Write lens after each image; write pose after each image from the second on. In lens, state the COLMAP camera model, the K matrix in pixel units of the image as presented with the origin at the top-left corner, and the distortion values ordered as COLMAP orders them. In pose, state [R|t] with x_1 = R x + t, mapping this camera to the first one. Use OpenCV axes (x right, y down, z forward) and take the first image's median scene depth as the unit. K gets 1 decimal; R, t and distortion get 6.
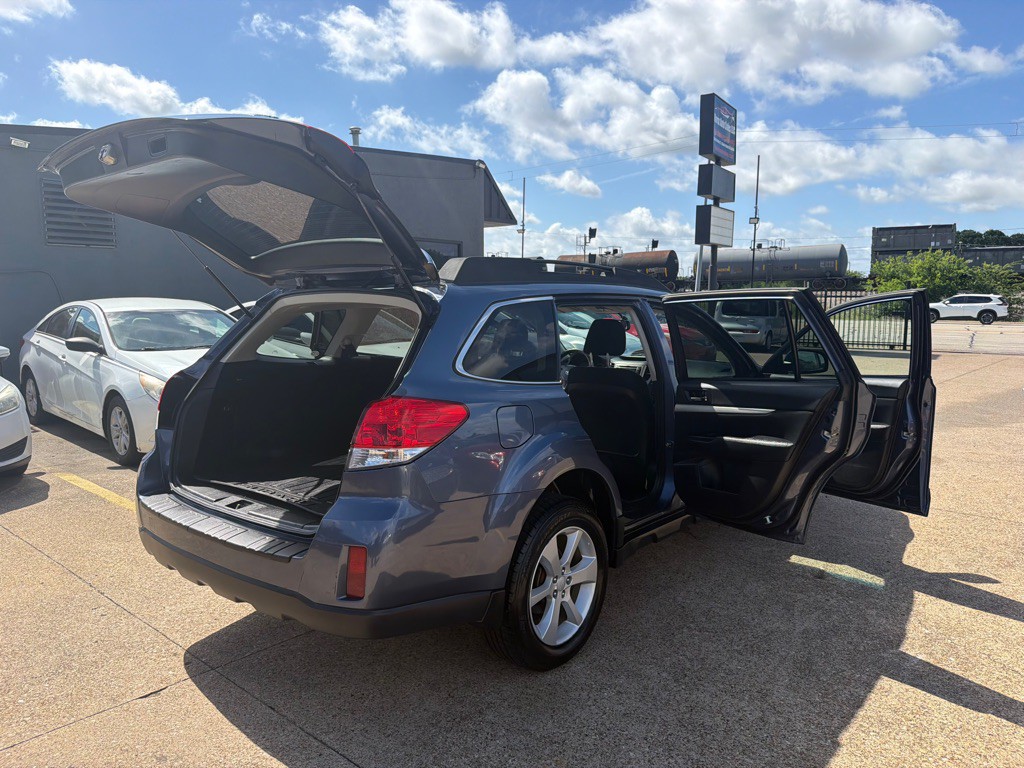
lens RADIAL K [[719.0, 0, 512.7], [0, 719.0, 380.0], [0, 0, 1]] dist [0.021006, -0.031276]
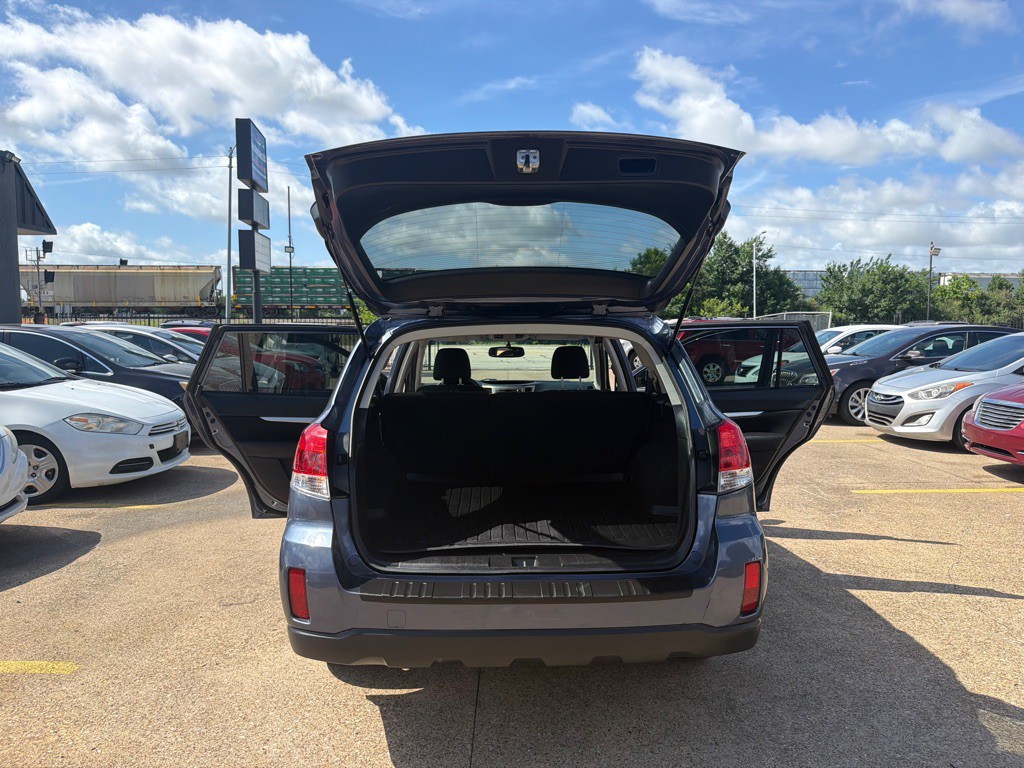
lens RADIAL K [[719.0, 0, 505.9], [0, 719.0, 374.5], [0, 0, 1]] dist [0.021006, -0.031276]
pose [[0.757608, -0.041684, 0.651378, -0.859856], [0.069933, 0.997398, -0.017511, -0.038429], [-0.648953, 0.058819, 0.758552, 0.296855]]
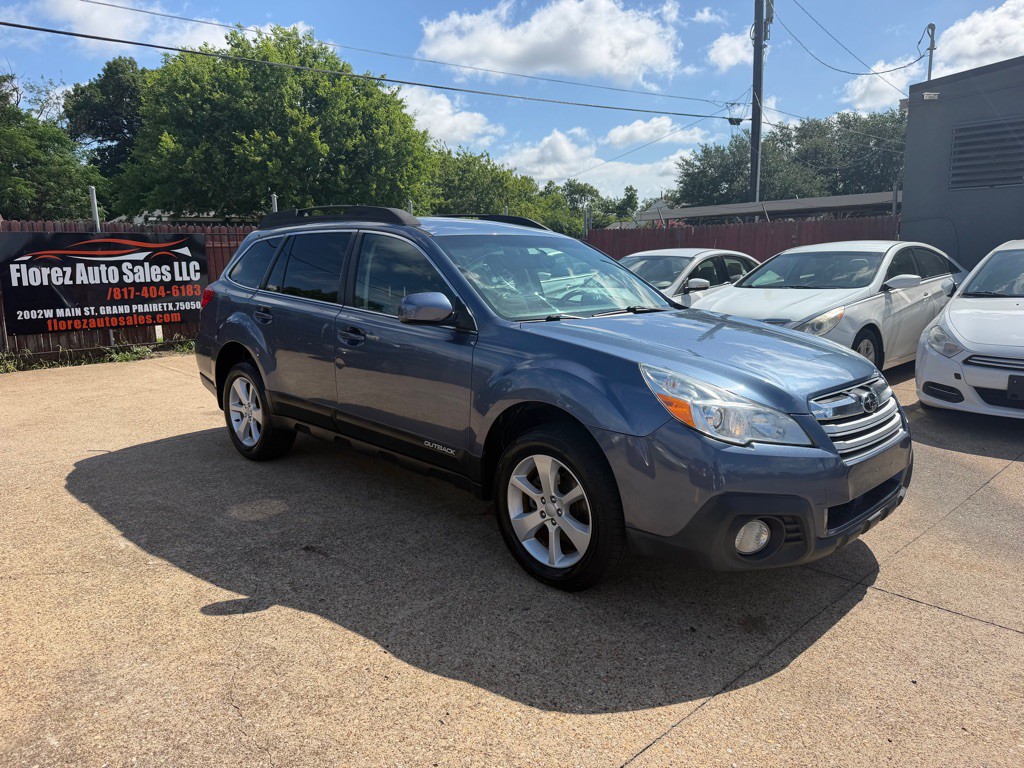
lens RADIAL K [[719.0, 0, 509.3], [0, 719.0, 382.6], [0, 0, 1]] dist [0.021006, -0.031276]
pose [[-0.086084, 0.169164, -0.981821, 1.542497], [-0.099524, 0.979090, 0.177420, -0.126108], [0.991304, 0.112988, -0.067448, 1.609768]]
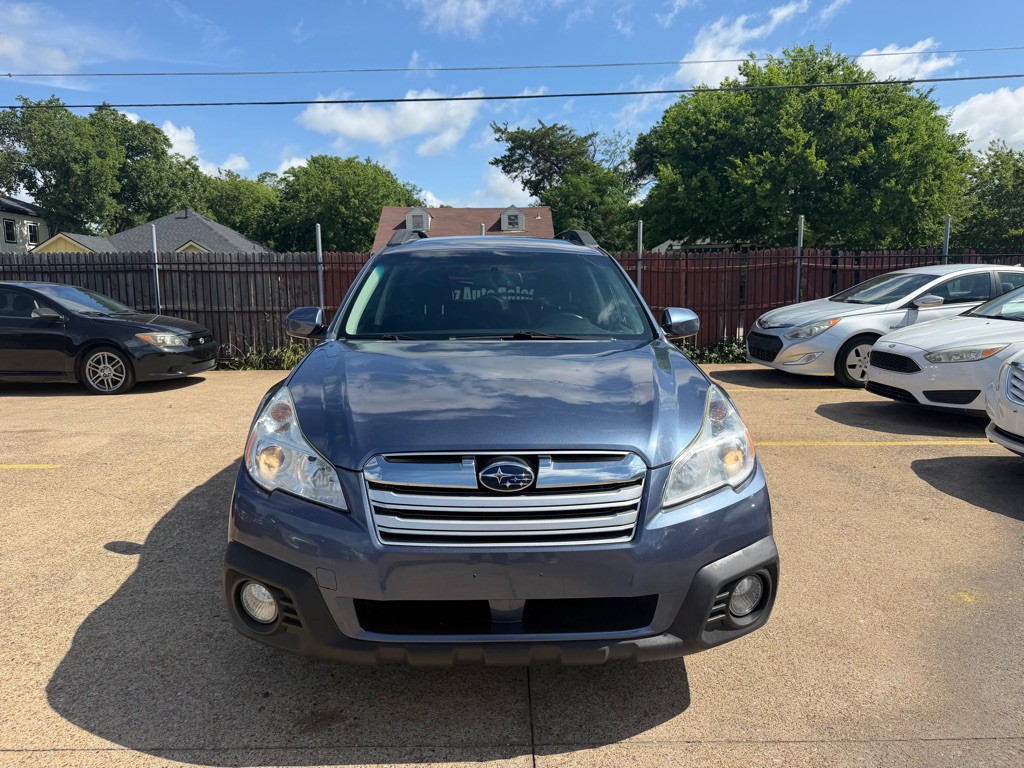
lens RADIAL K [[719.0, 0, 510.5], [0, 719.0, 386.9], [0, 0, 1]] dist [0.021006, -0.031276]
pose [[-0.739291, 0.095844, -0.666530, 1.014584], [-0.066238, 0.974668, 0.213622, -0.198145], [0.670120, 0.202078, -0.714215, 2.443247]]
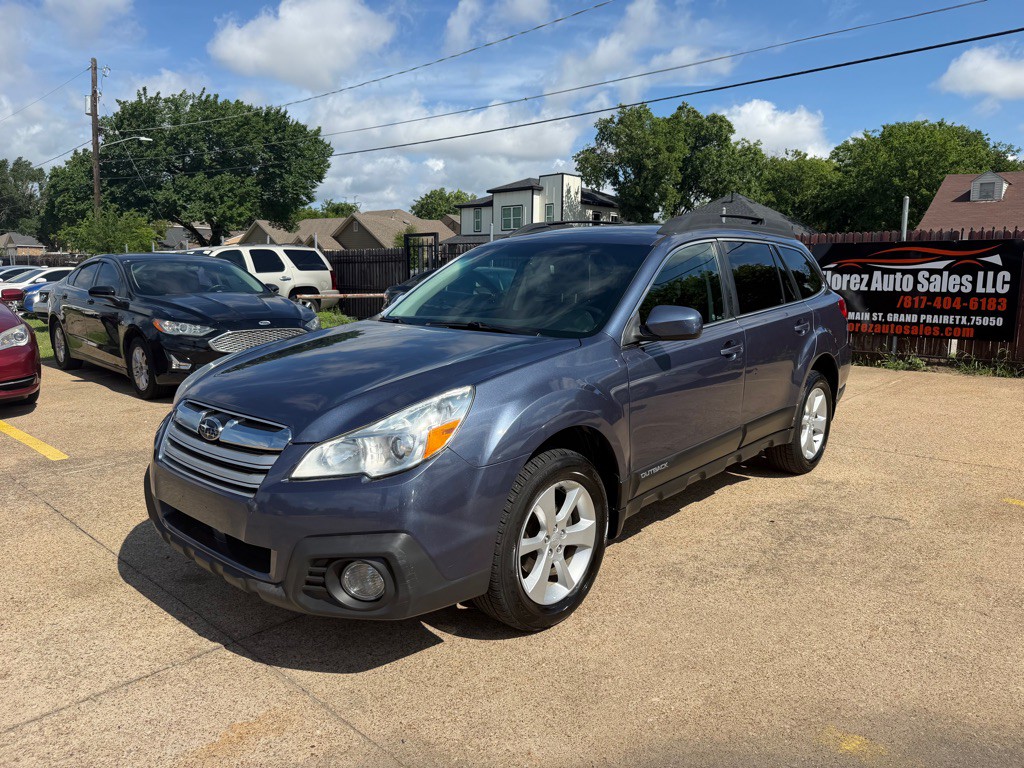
lens RADIAL K [[719.0, 0, 510.7], [0, 719.0, 387.0], [0, 0, 1]] dist [0.021006, -0.031276]
pose [[-0.999745, -0.006401, 0.021669, 0.238037], [-0.000410, 0.964006, 0.265881, -0.252229], [-0.022591, 0.265804, -0.963762, 2.785382]]
